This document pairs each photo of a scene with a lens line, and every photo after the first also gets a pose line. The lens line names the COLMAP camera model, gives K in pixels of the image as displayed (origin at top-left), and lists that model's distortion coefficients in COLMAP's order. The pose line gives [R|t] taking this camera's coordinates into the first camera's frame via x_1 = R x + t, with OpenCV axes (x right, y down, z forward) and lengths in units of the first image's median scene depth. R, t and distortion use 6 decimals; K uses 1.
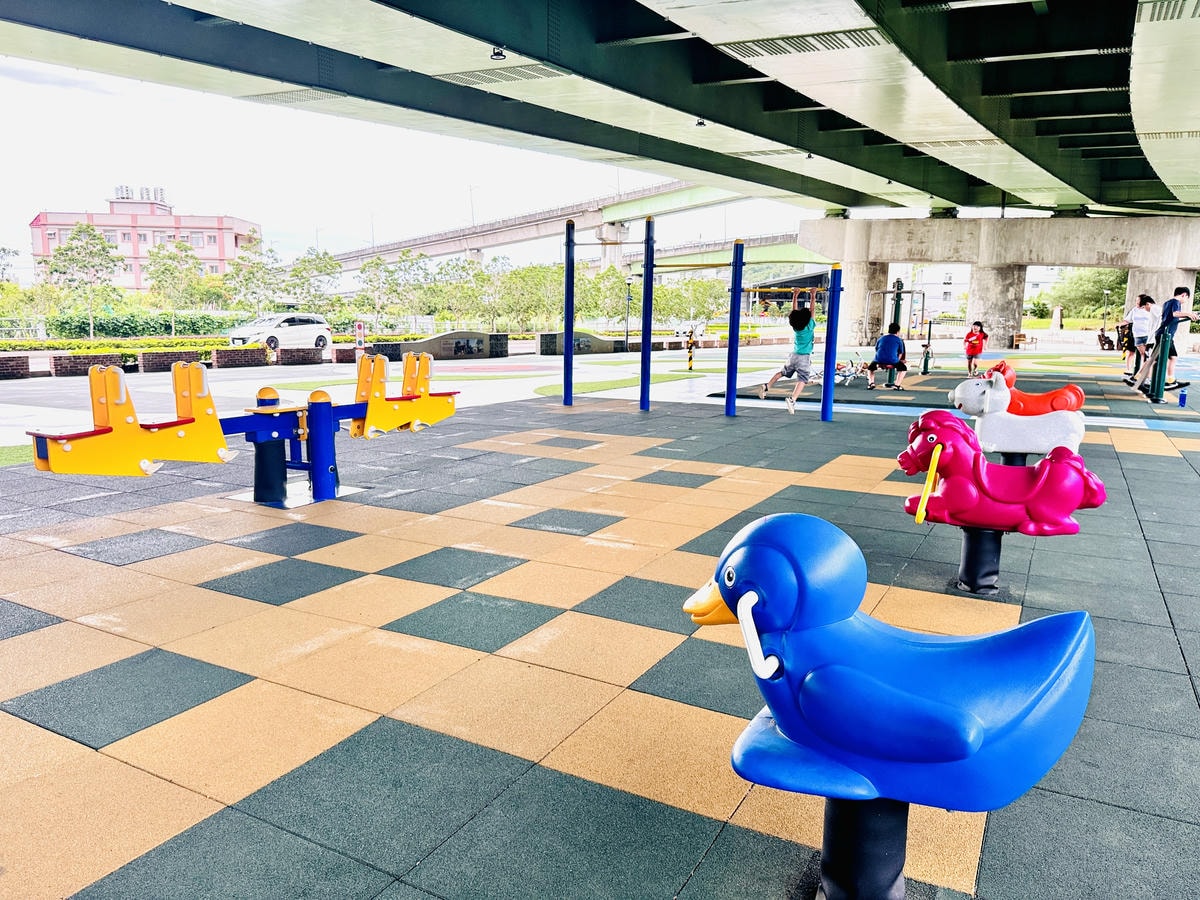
lens RADIAL K [[823.8, 0, 595.7], [0, 823.8, 465.0], [0, 0, 1]] dist [0.073265, -0.098171]
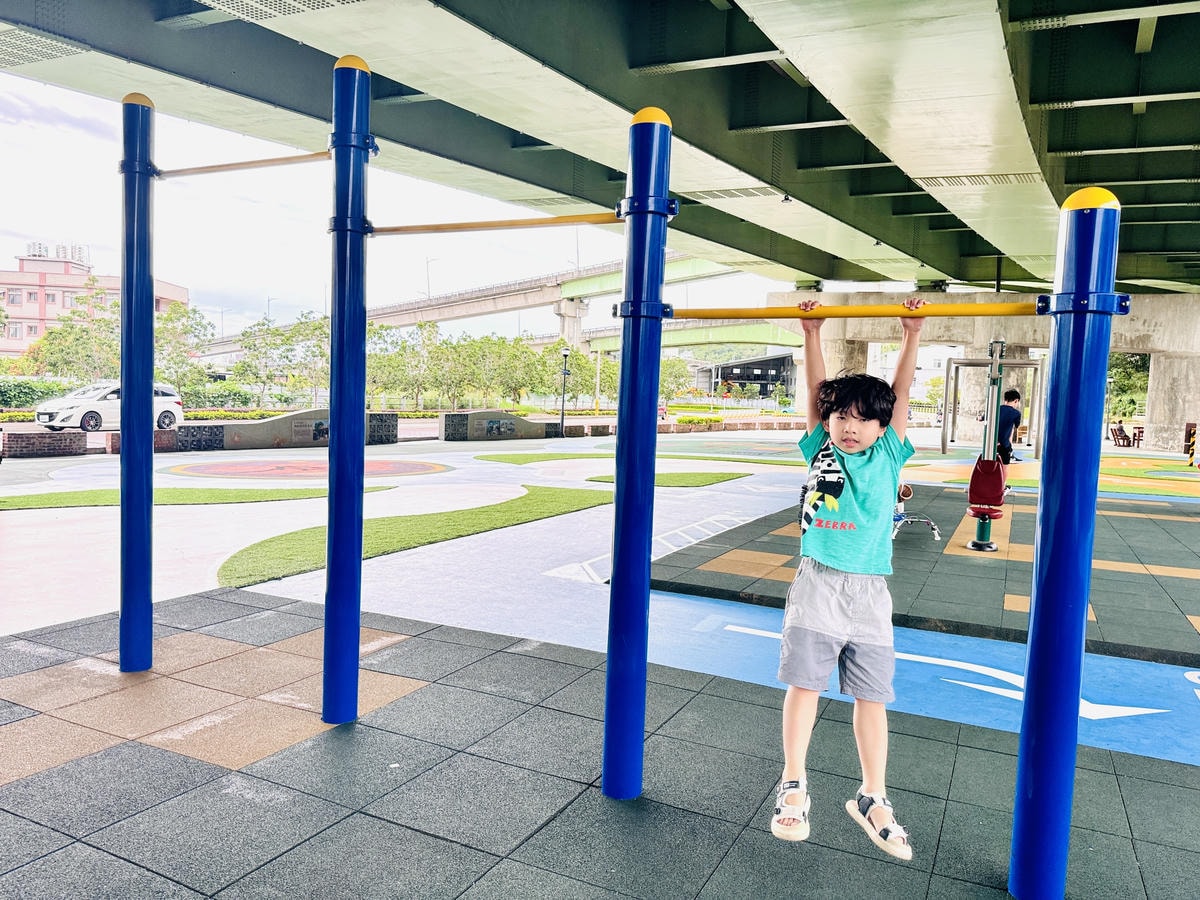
lens RADIAL K [[823.8, 0, 595.7], [0, 823.8, 465.0], [0, 0, 1]] dist [0.073265, -0.098171]
pose [[0.998886, 0.018791, 0.043288, 0.028871], [-0.014752, 0.995667, -0.091808, -0.028022], [-0.044825, 0.091067, 0.994835, 0.150807]]
